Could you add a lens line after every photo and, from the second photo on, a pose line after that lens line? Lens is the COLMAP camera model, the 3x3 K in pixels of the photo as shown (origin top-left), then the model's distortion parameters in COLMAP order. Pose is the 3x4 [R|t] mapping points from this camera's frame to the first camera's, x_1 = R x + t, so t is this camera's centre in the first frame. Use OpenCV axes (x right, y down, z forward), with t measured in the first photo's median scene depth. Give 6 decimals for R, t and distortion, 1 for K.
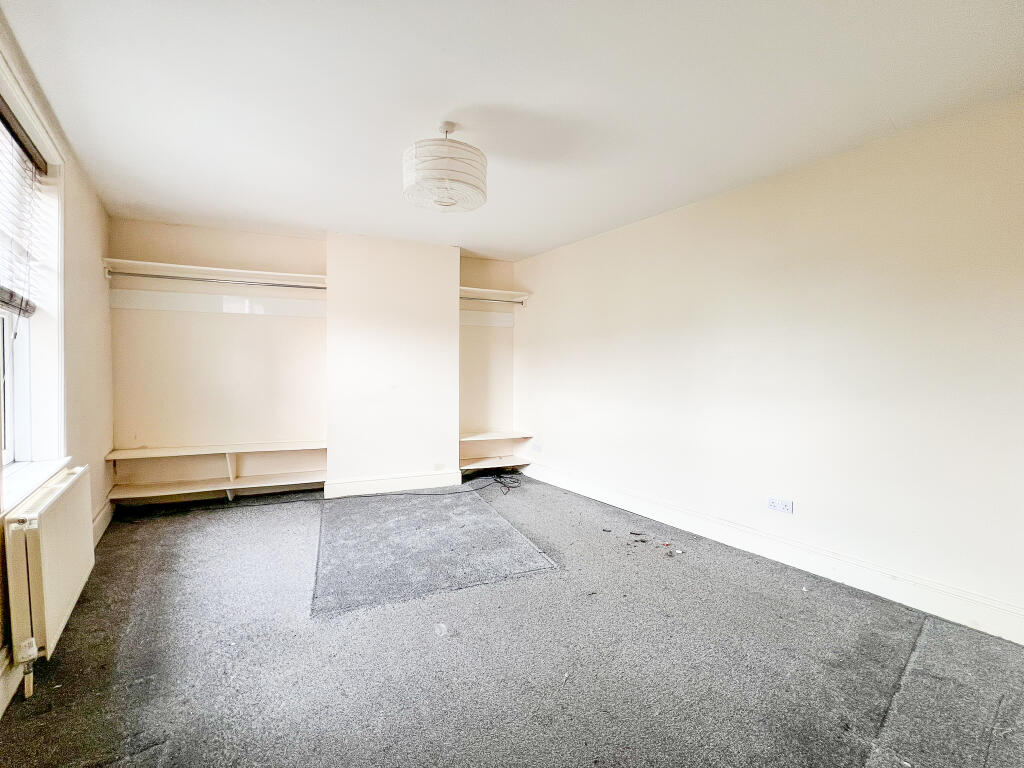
lens RADIAL K [[409.7, 0, 510.6], [0, 409.7, 379.7], [0, 0, 1]] dist [0.000113, 0.000003]
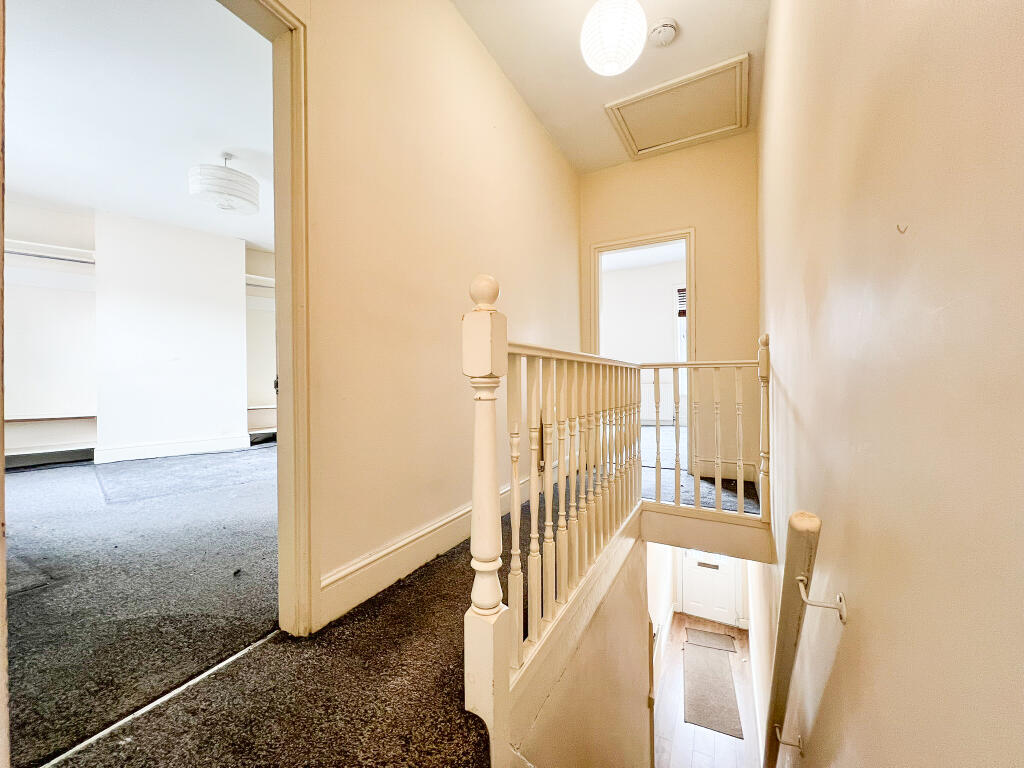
lens RADIAL K [[412.4, 0, 511.2], [0, 412.4, 384.3], [0, 0, 1]] dist [-0.000498, 0.000030]
pose [[0.911333, -0.015850, 0.411364, 0.082796], [0.021905, 0.999710, -0.010009, 0.122158], [-0.411086, 0.018133, 0.911416, -0.397297]]
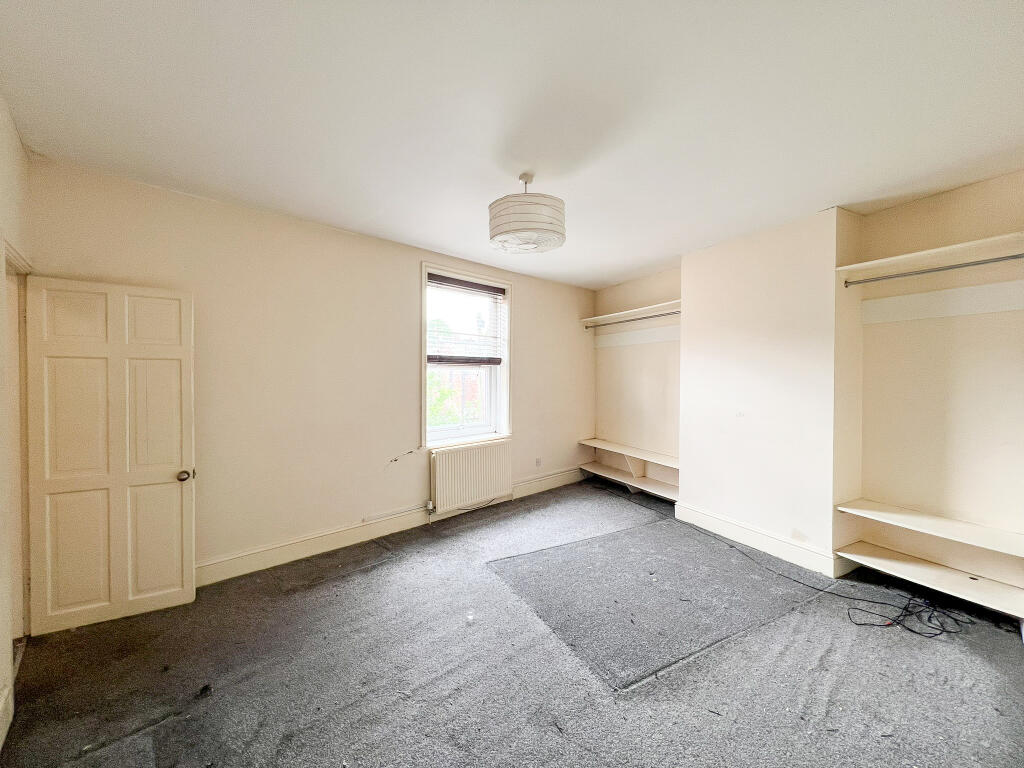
lens RADIAL K [[409.7, 0, 510.6], [0, 409.7, 379.7], [0, 0, 1]] dist [0.000113, 0.000003]
pose [[0.094344, 0.005203, -0.995526, 0.522046], [-0.025299, 0.999676, 0.002827, -0.046218], [0.995218, 0.024919, 0.094445, 0.487757]]
